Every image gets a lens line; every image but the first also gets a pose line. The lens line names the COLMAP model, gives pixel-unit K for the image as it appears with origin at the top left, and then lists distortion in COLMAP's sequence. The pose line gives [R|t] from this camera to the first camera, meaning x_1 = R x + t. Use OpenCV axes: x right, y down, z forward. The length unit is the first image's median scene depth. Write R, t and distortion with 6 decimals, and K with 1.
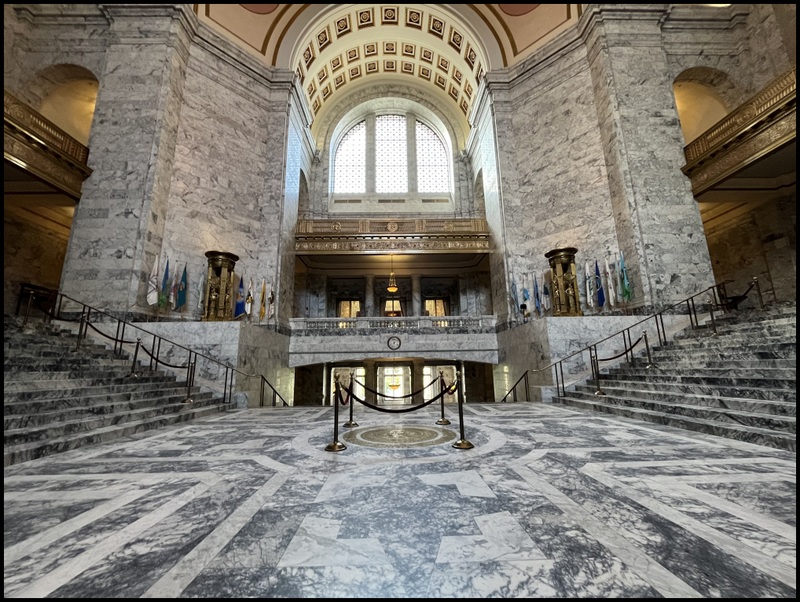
lens RADIAL K [[323.6, 0, 399.5], [0, 323.6, 301.9], [0, 0, 1]] dist [-0.006353, 0.000408]
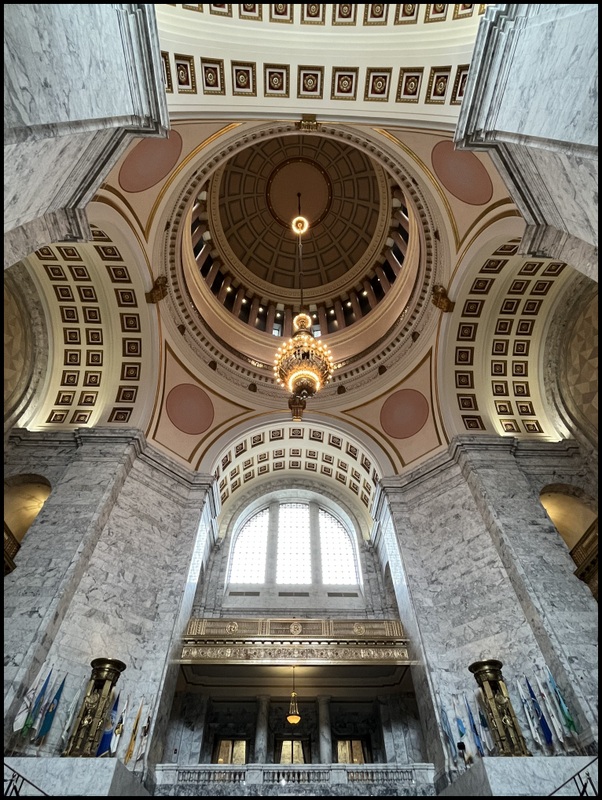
lens RADIAL K [[402.4, 0, 300.8], [0, 402.4, 400.5], [0, 0, 1]] dist [-0.001830, -0.000818]
pose [[0.999840, 0.017623, 0.002972, -0.027234], [-0.011193, 0.747102, -0.664615, 0.039168], [-0.013933, 0.664476, 0.747180, -0.285715]]
